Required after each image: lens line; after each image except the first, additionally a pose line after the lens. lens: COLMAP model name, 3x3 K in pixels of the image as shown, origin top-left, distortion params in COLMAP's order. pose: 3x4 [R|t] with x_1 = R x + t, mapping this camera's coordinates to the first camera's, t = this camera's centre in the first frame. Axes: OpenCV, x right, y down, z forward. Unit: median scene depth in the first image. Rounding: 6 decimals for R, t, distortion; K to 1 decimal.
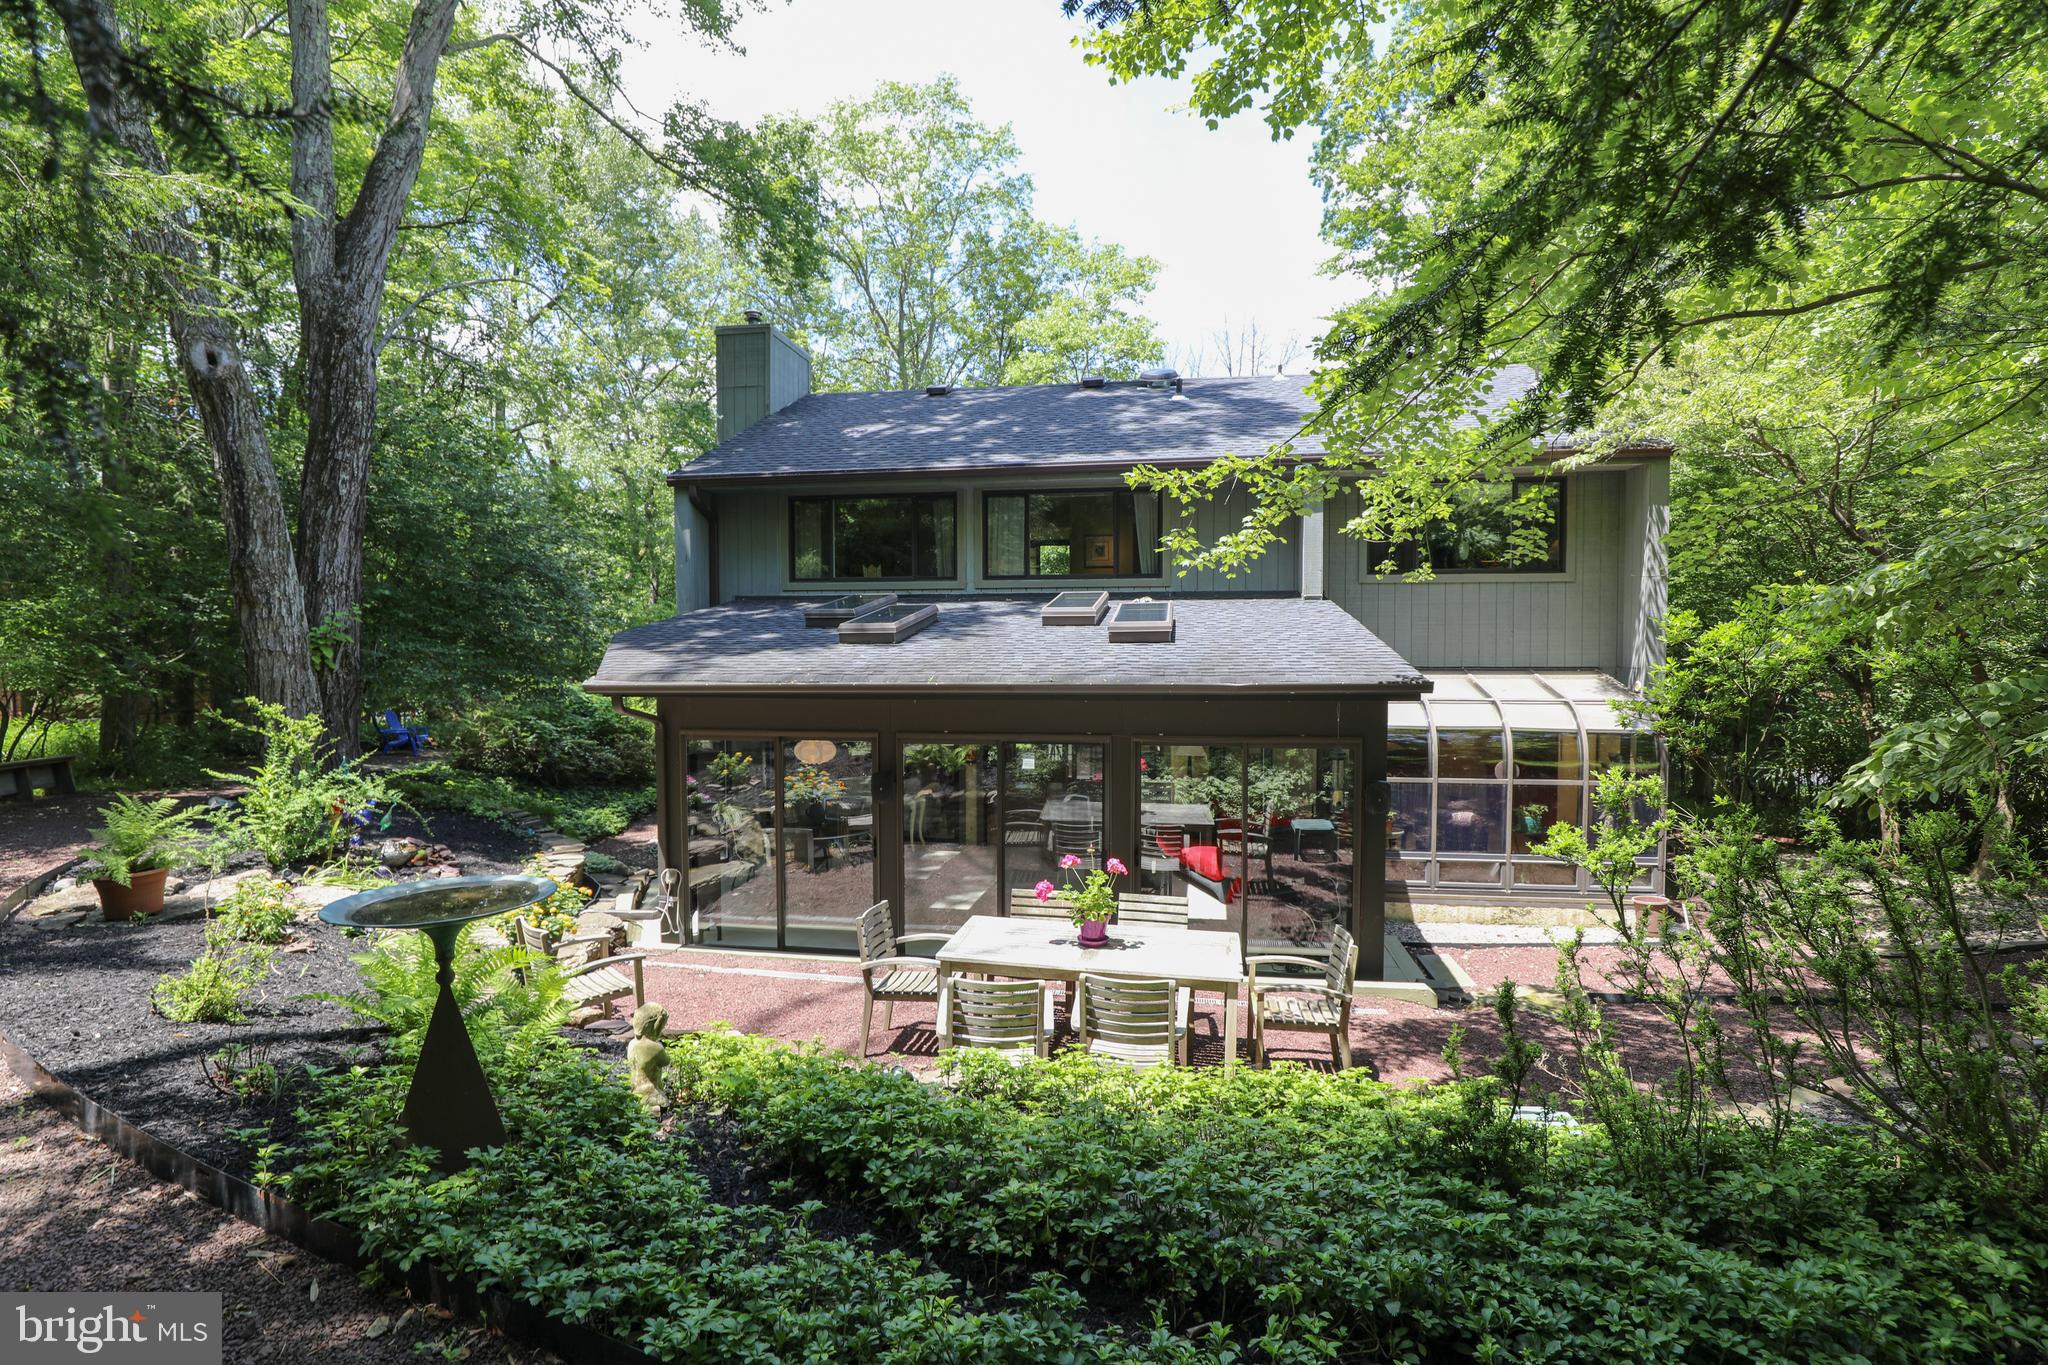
lens RADIAL K [[950.0, 0, 1018.2], [0, 950.0, 674.1], [0, 0, 1]] dist [-0.041749, 0.009746]
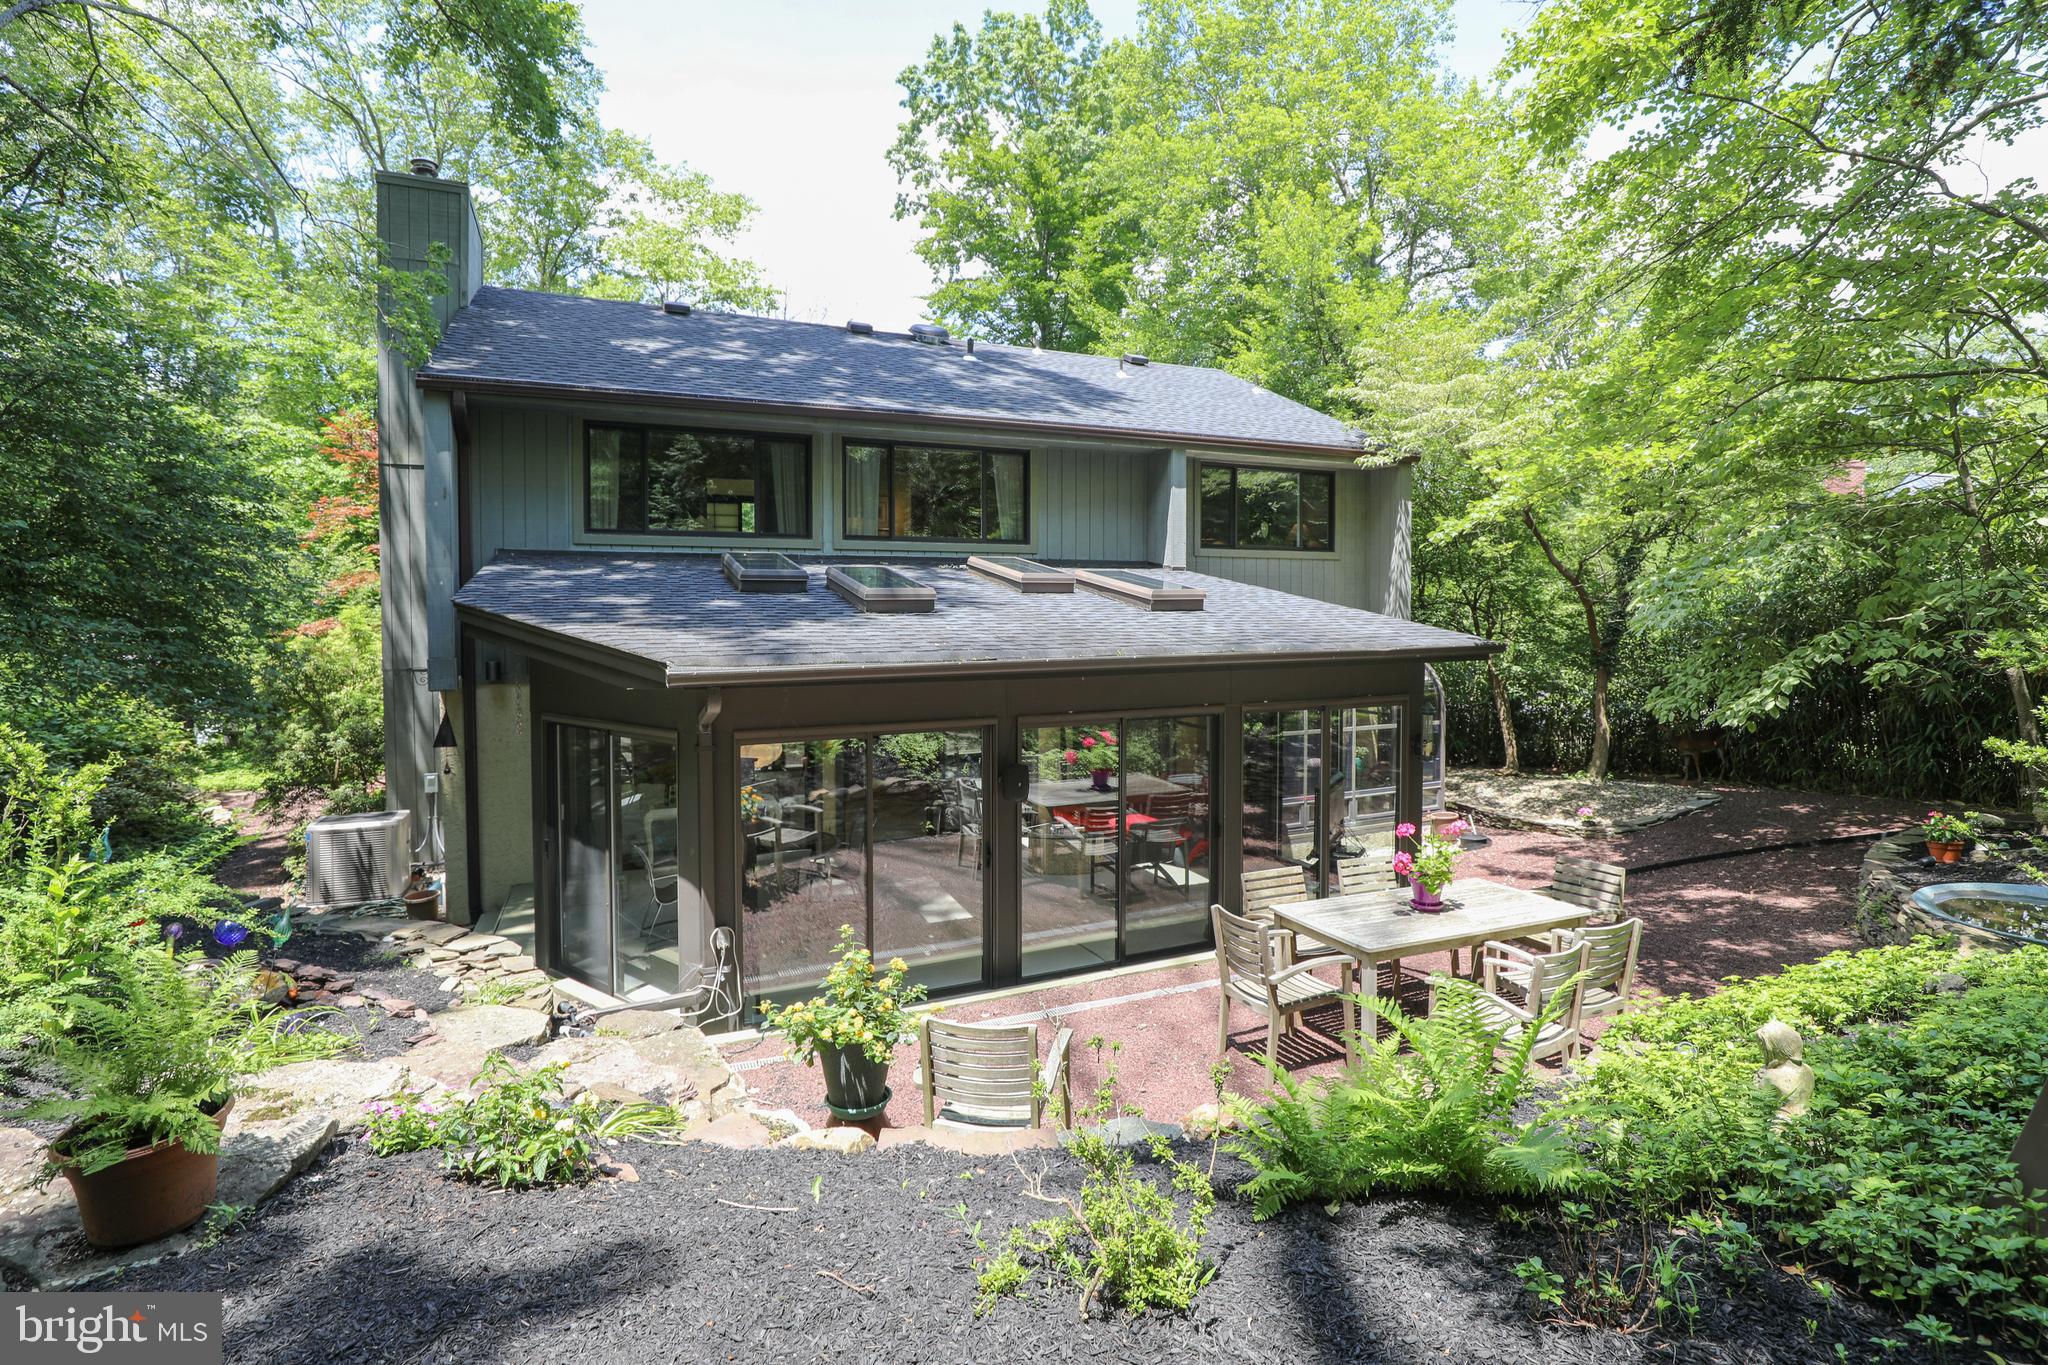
lens RADIAL K [[950.0, 0, 1018.2], [0, 950.0, 674.1], [0, 0, 1]] dist [-0.041749, 0.009746]
pose [[0.845734, -0.037741, 0.532269, -0.409084], [0.020306, 0.999049, 0.038574, -0.006748], [-0.533219, -0.021816, 0.845696, 0.193649]]
